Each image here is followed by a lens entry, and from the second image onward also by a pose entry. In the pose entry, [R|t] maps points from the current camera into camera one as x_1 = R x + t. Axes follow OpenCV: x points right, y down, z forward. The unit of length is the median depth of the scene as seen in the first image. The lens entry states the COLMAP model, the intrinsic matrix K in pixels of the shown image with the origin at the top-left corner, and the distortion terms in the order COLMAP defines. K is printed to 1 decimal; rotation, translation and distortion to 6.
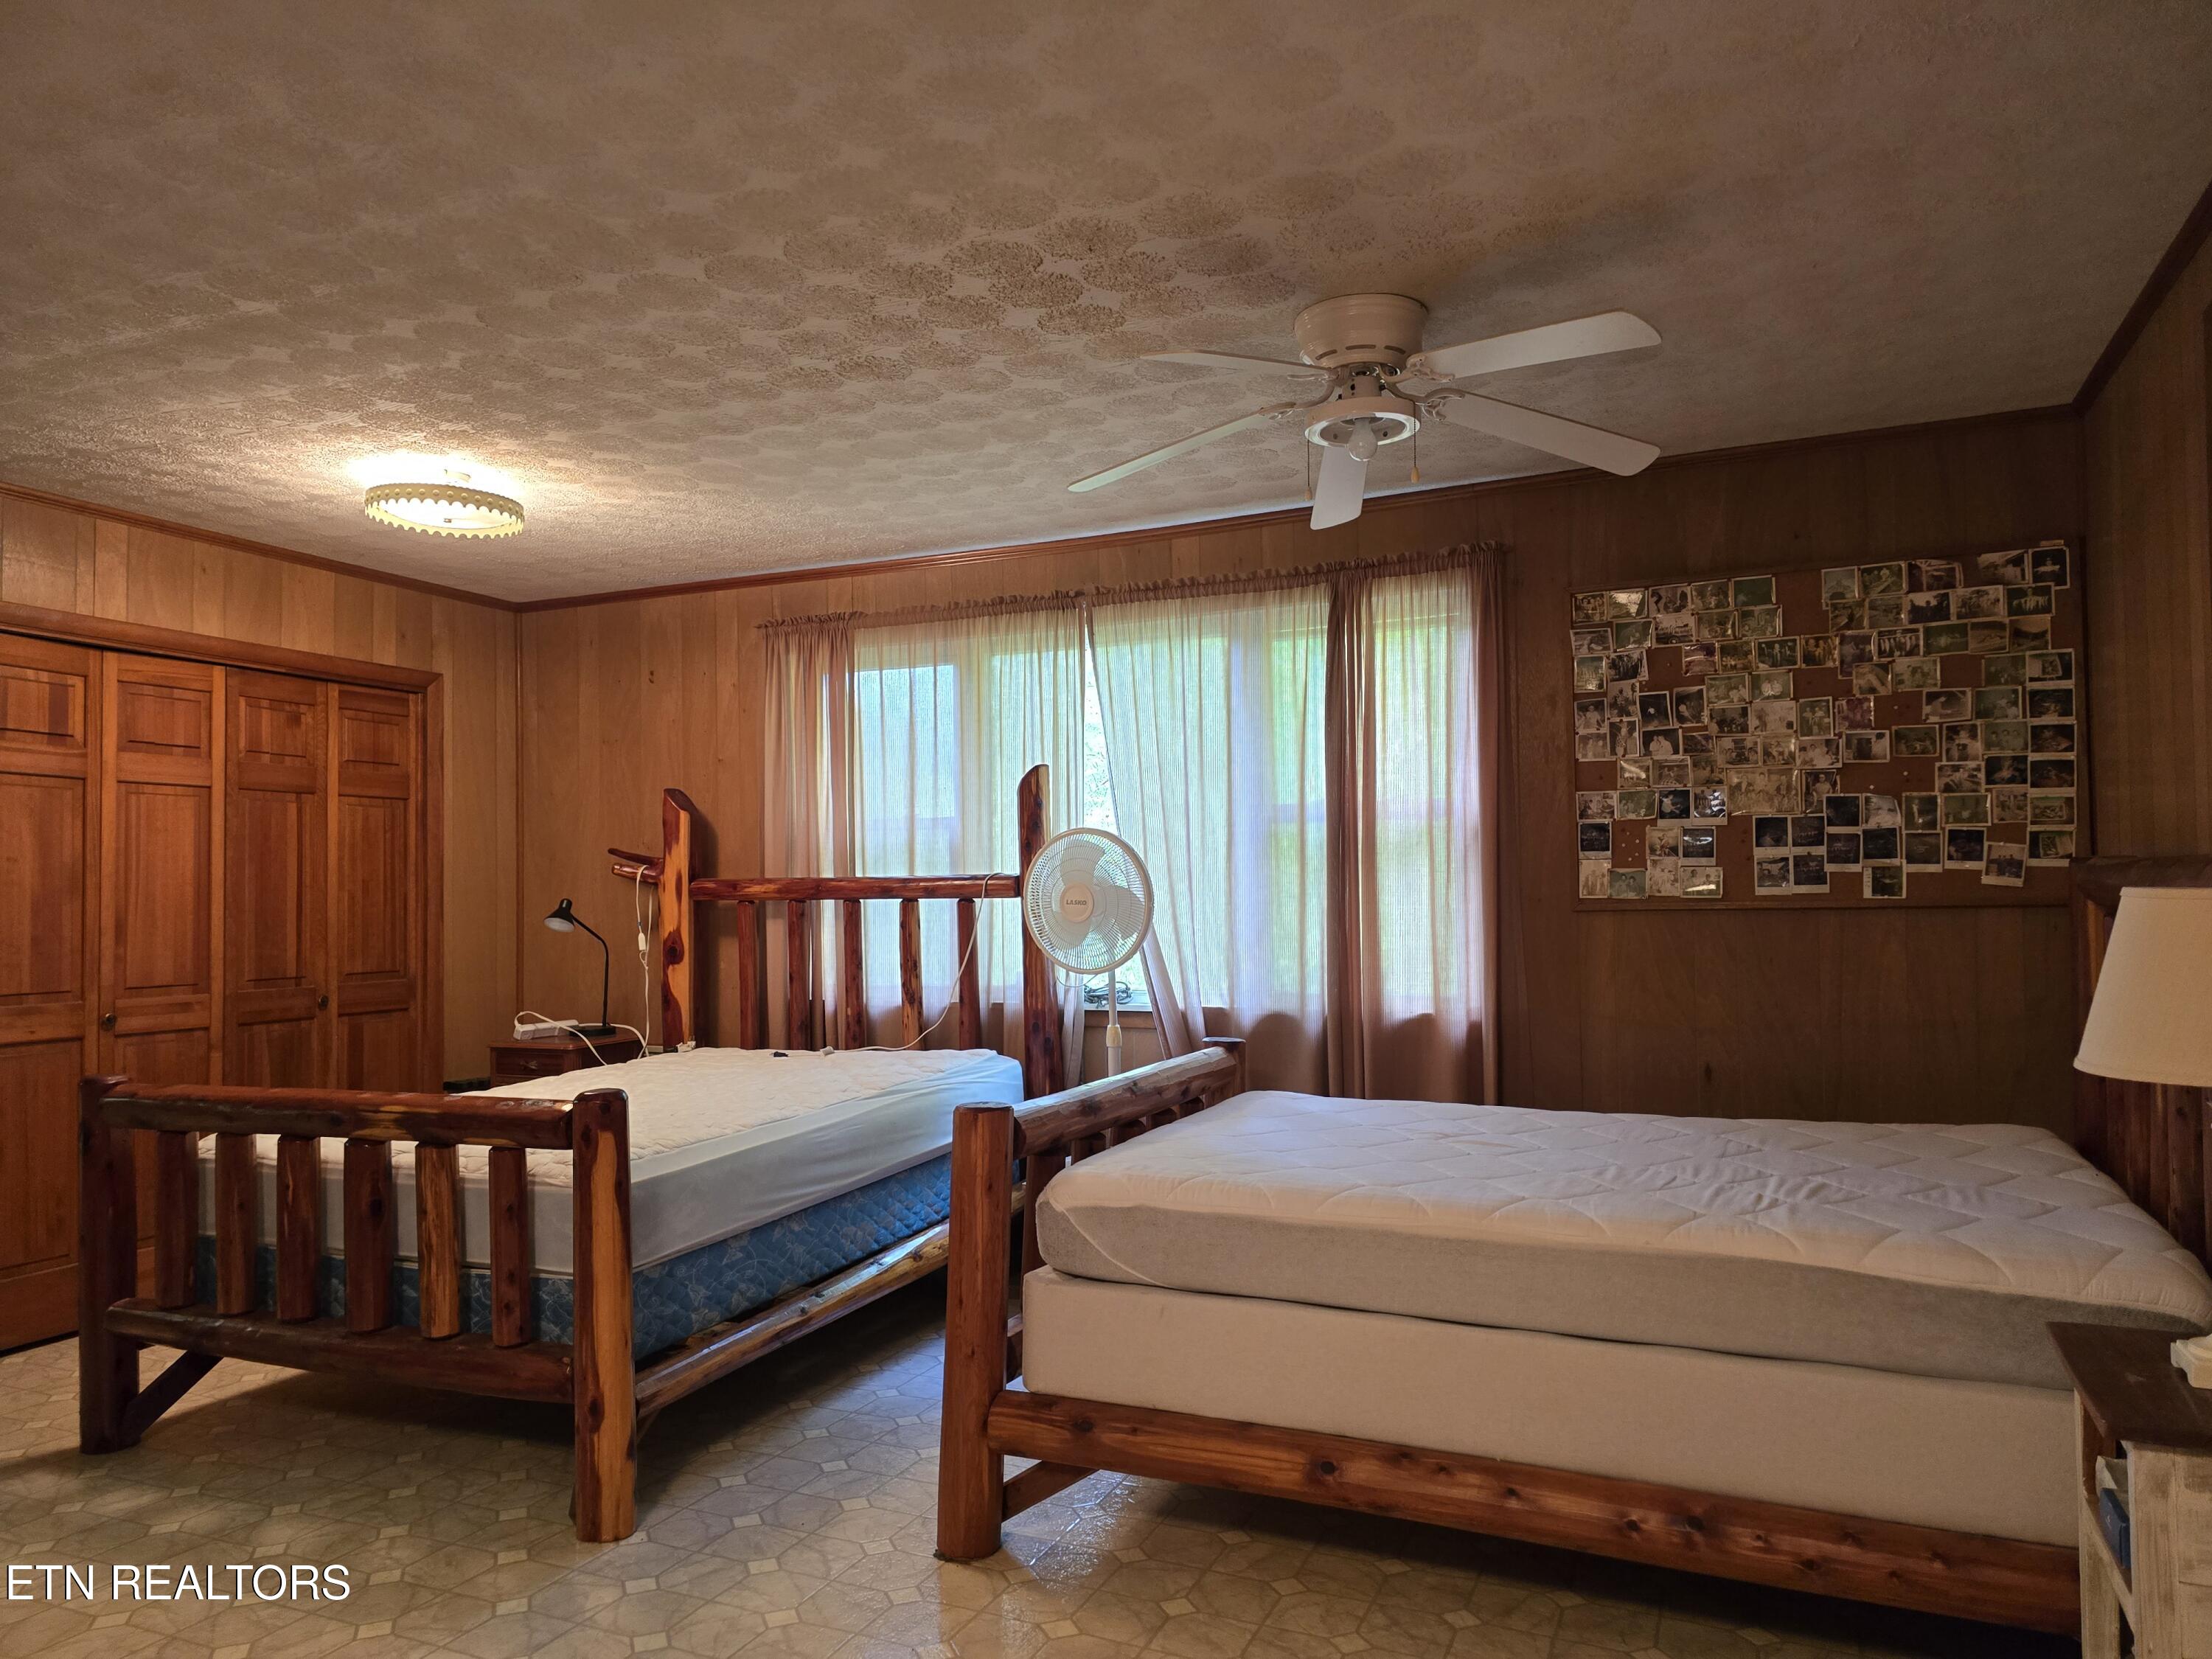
lens RADIAL K [[1478.8, 0, 1094.5], [0, 1478.8, 845.9], [0, 0, 1]] dist [0.077567, -0.081557]
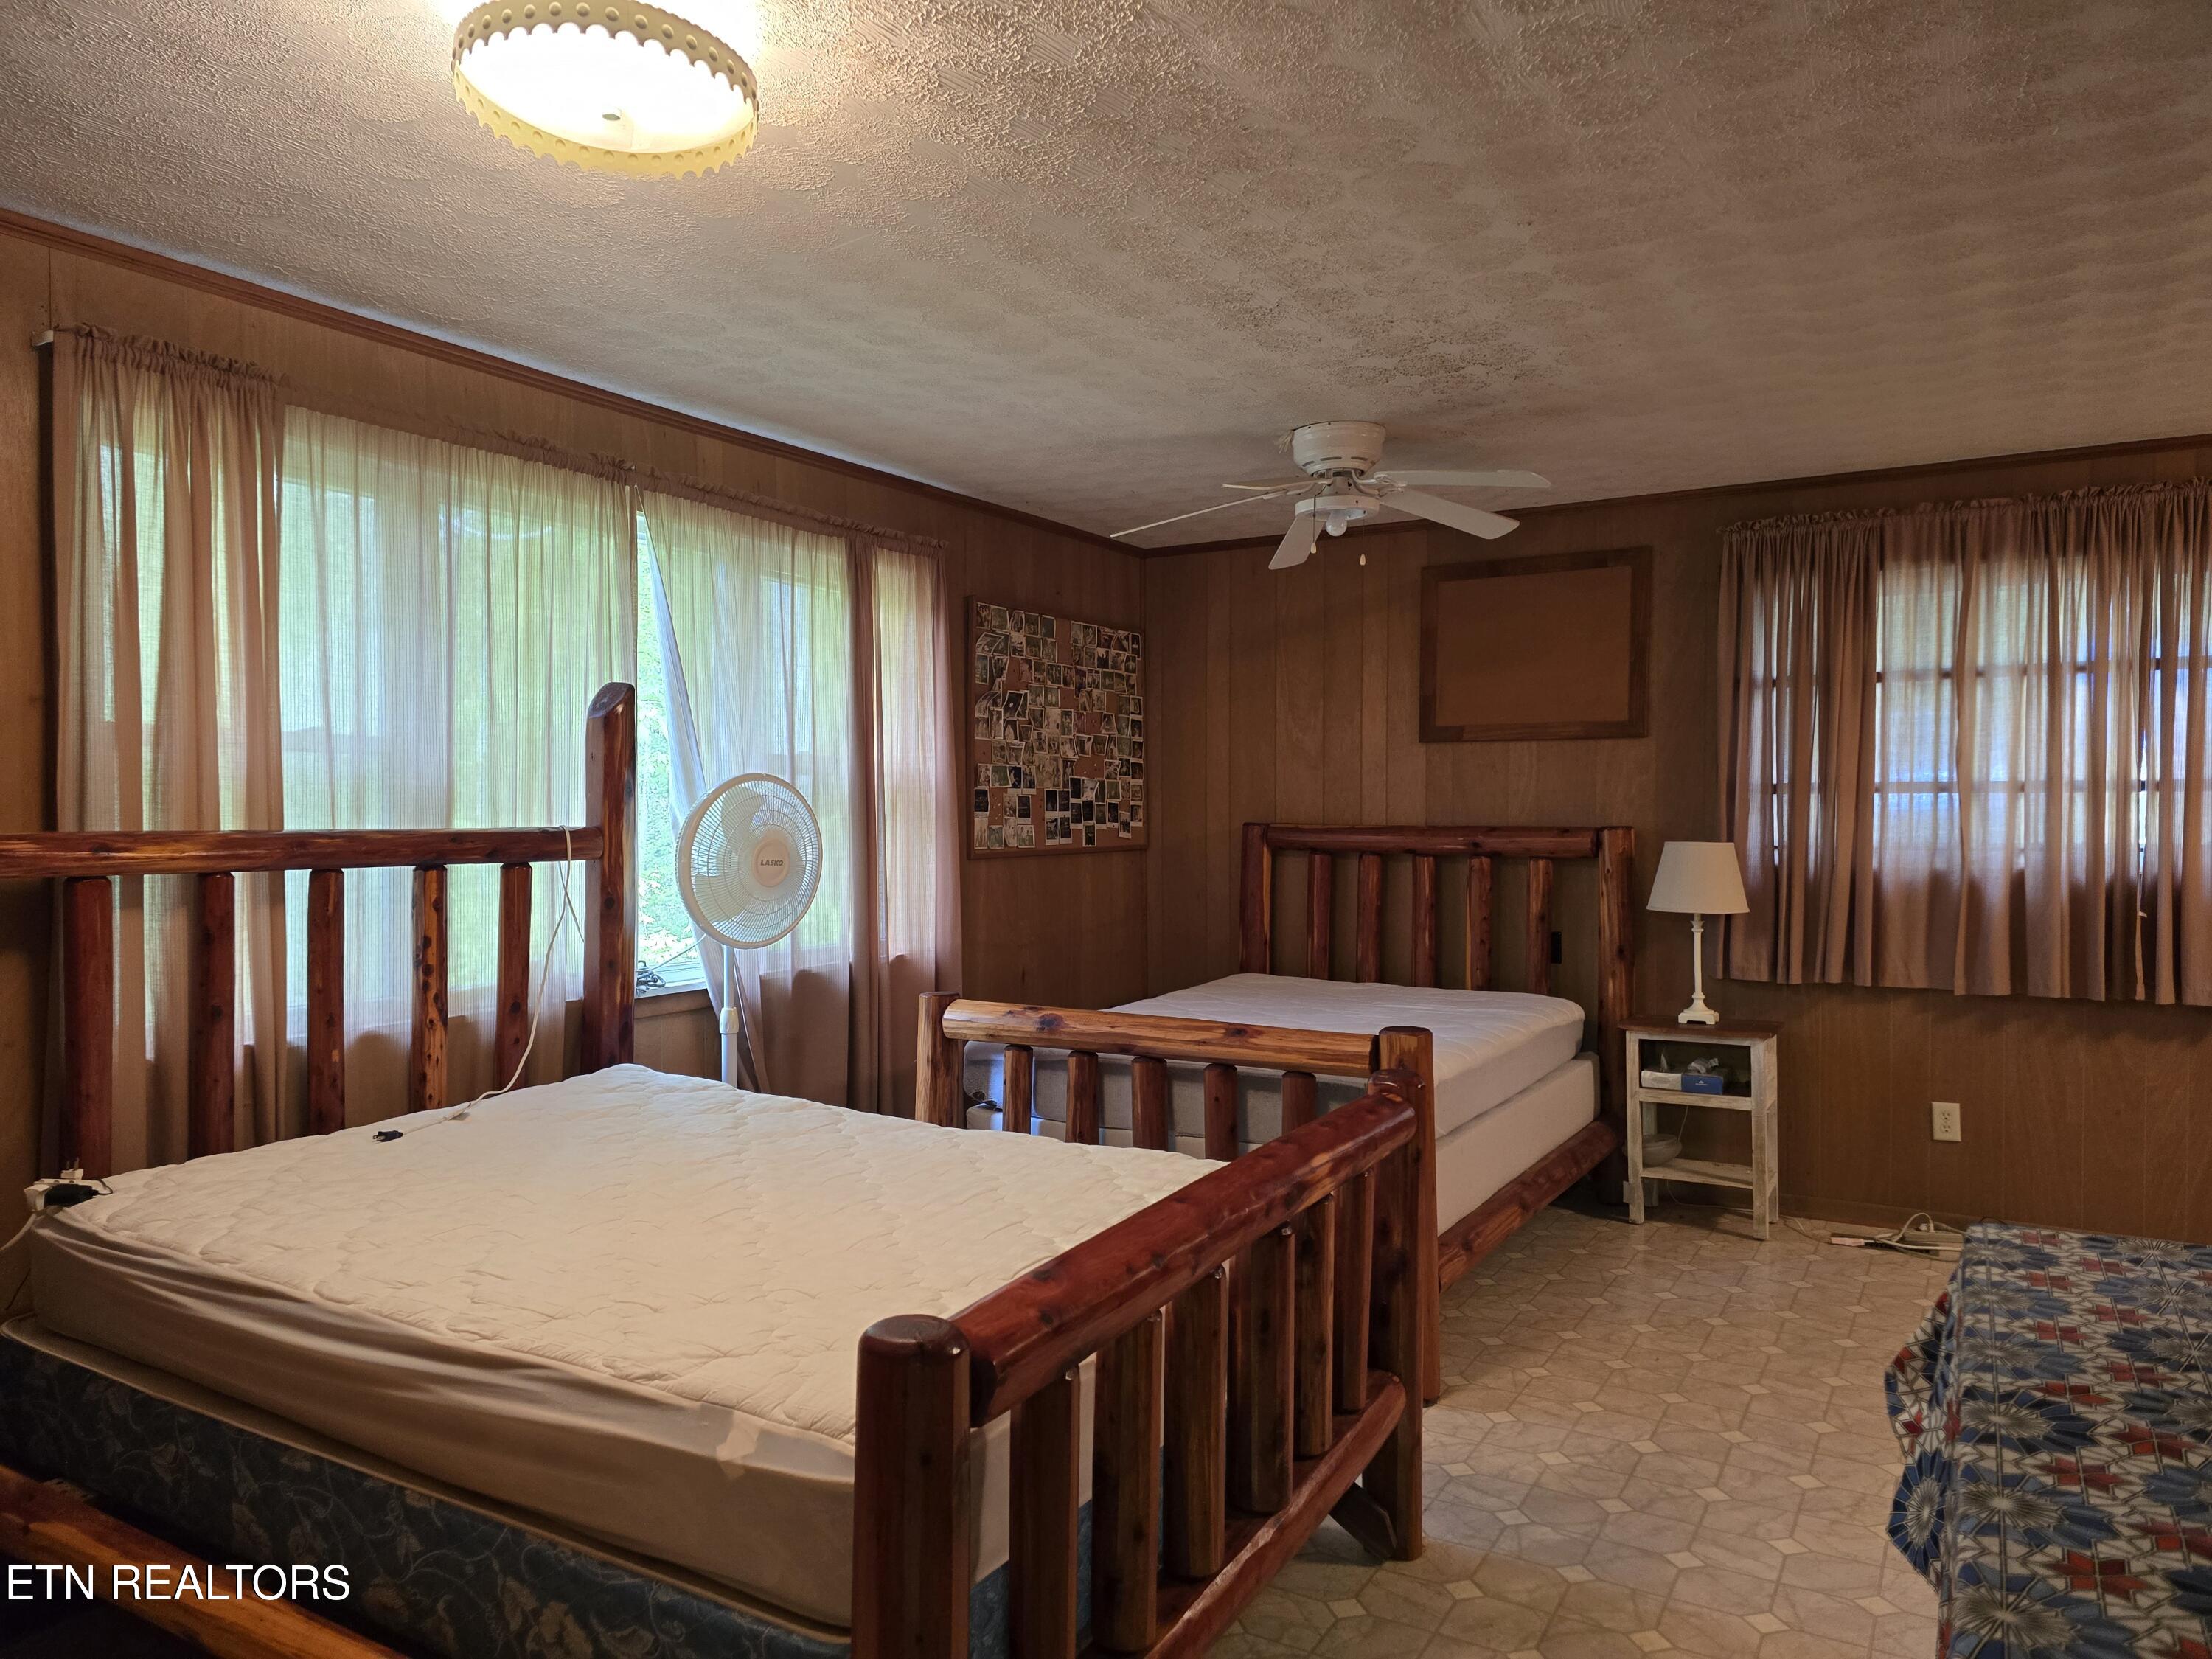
lens RADIAL K [[1461.2, 0, 1095.7], [0, 1461.2, 849.4], [0, 0, 1]] dist [0.070505, -0.078742]
pose [[0.122336, -0.015454, 0.992368, -0.938288], [-0.033463, 0.999246, 0.019686, 0.008329], [-0.991925, -0.035616, 0.121726, 0.812465]]
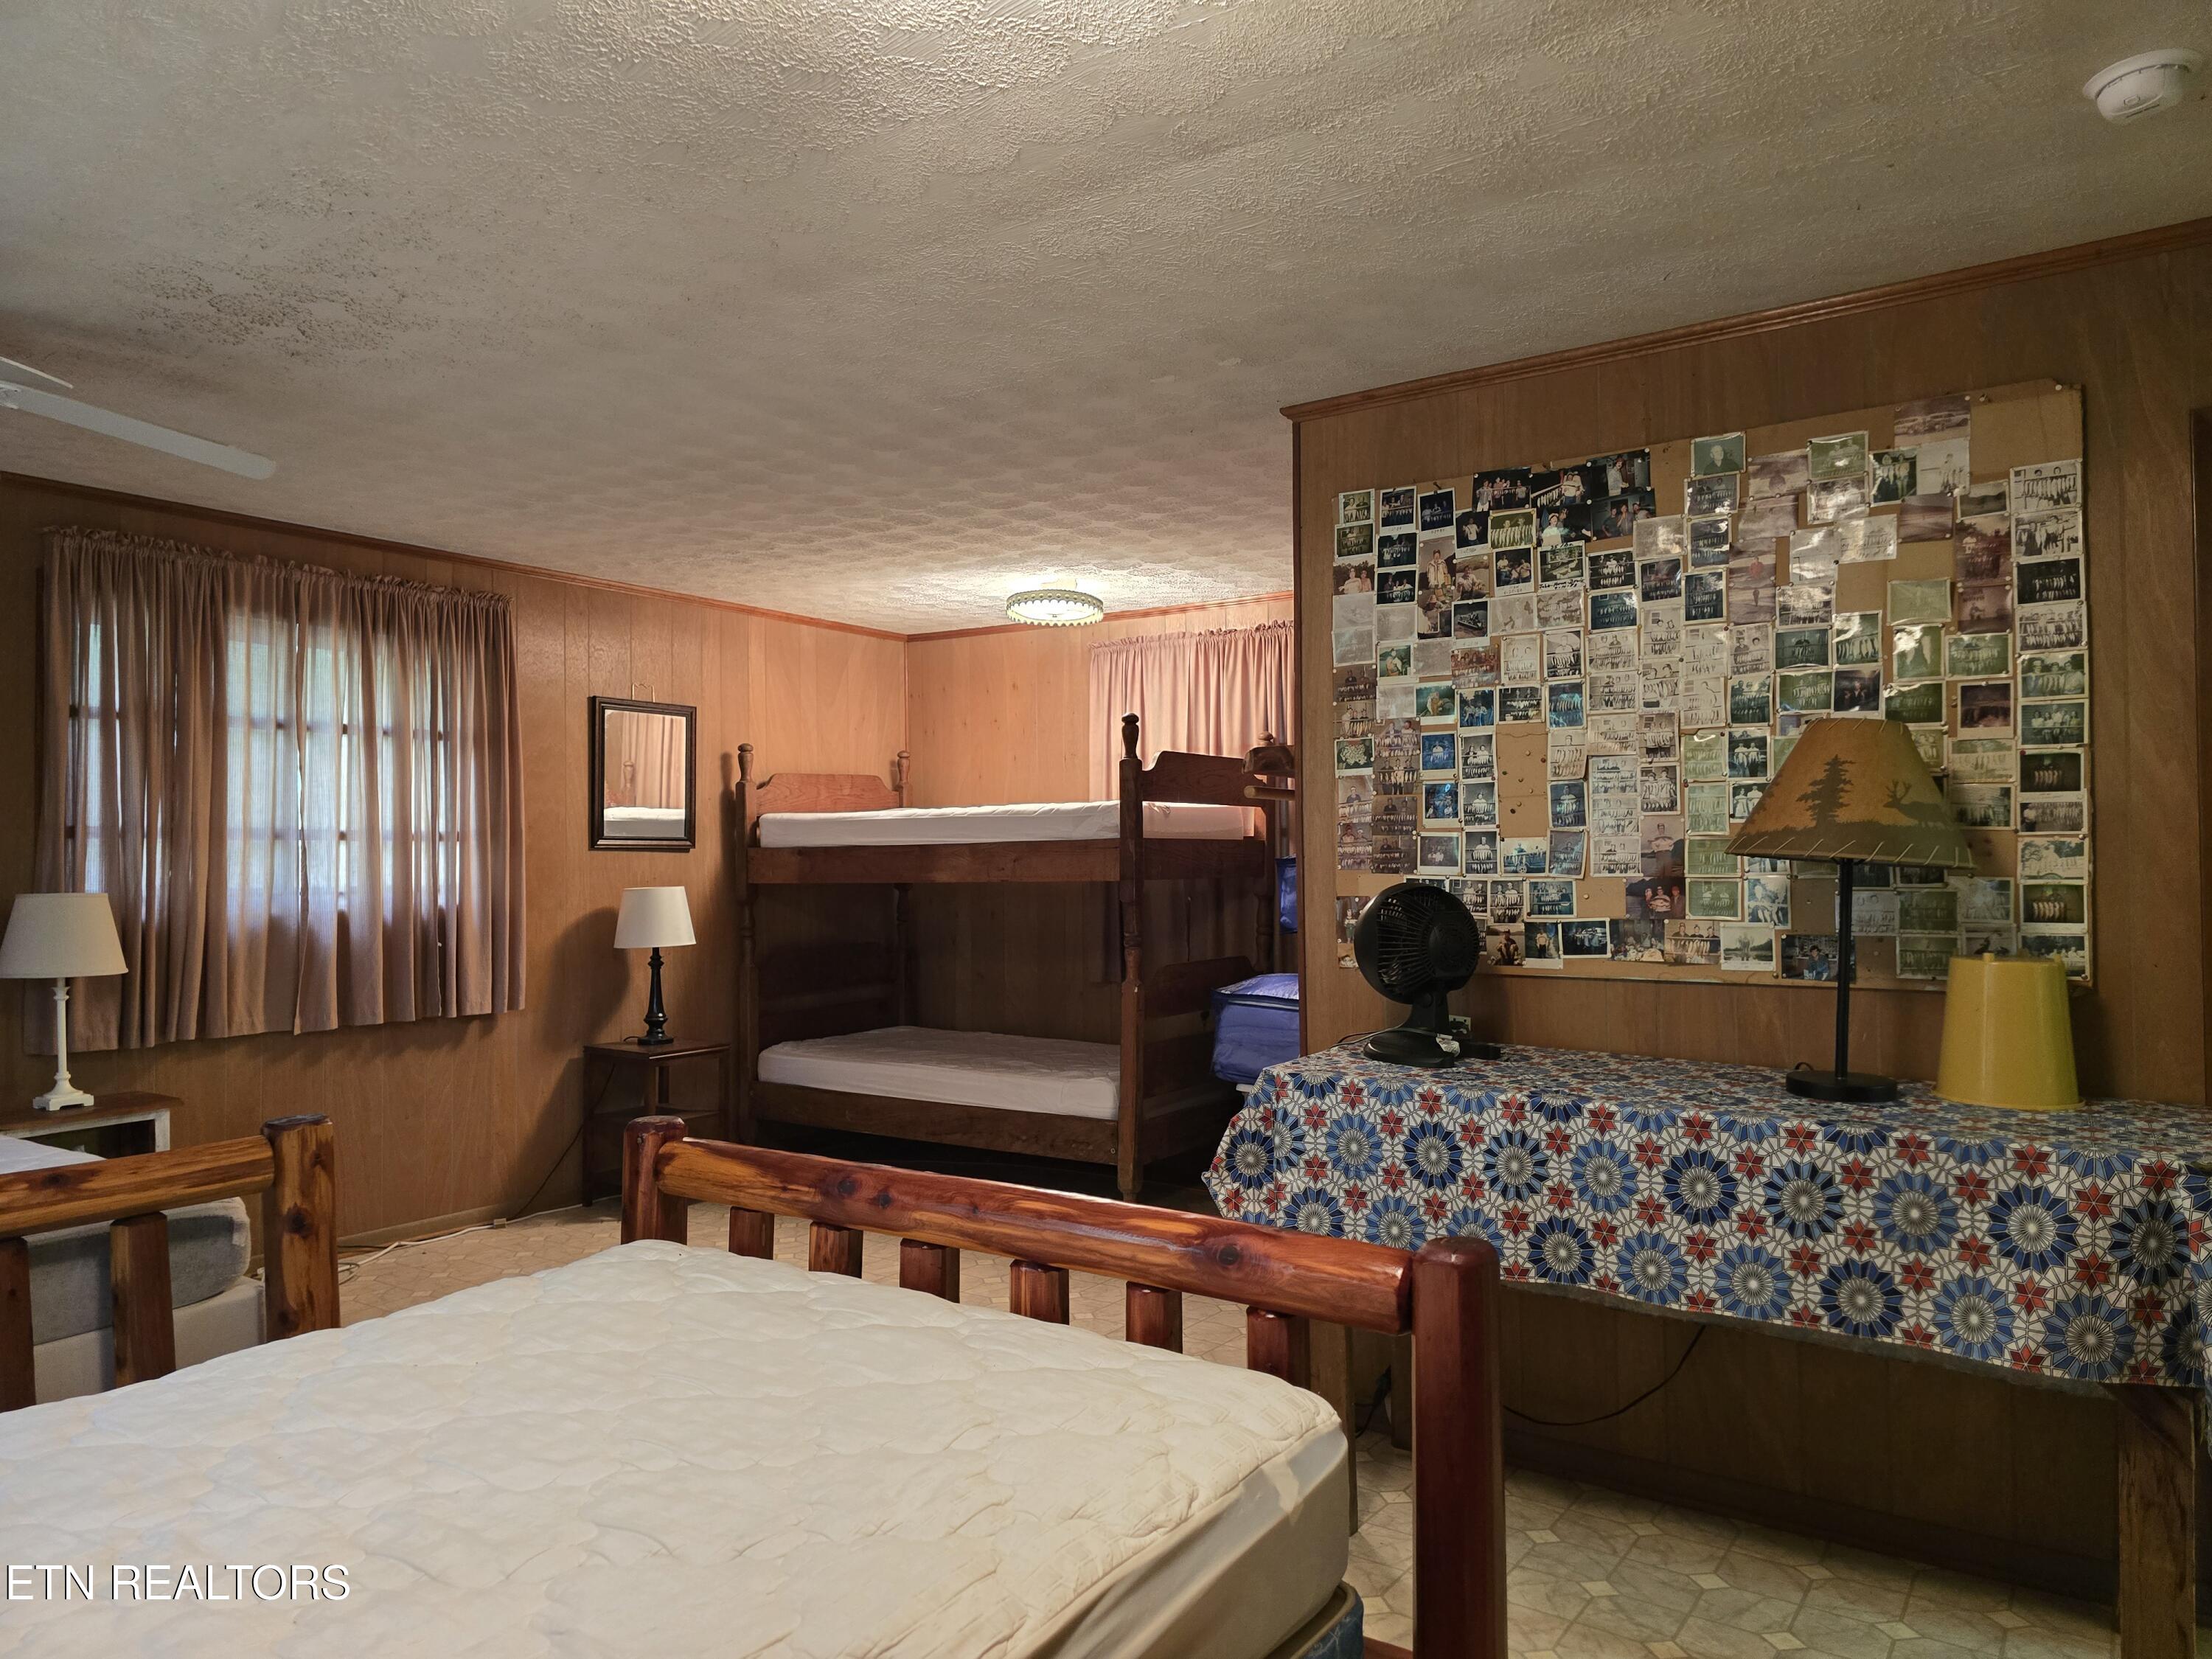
lens RADIAL K [[1478.8, 0, 1094.5], [0, 1478.8, 845.9], [0, 0, 1]] dist [0.077567, -0.081557]
pose [[-0.980419, 0.016646, 0.196220, -0.574380], [0.007960, 0.998957, -0.044968, 0.029933], [-0.196764, -0.042526, -0.979528, 1.370789]]
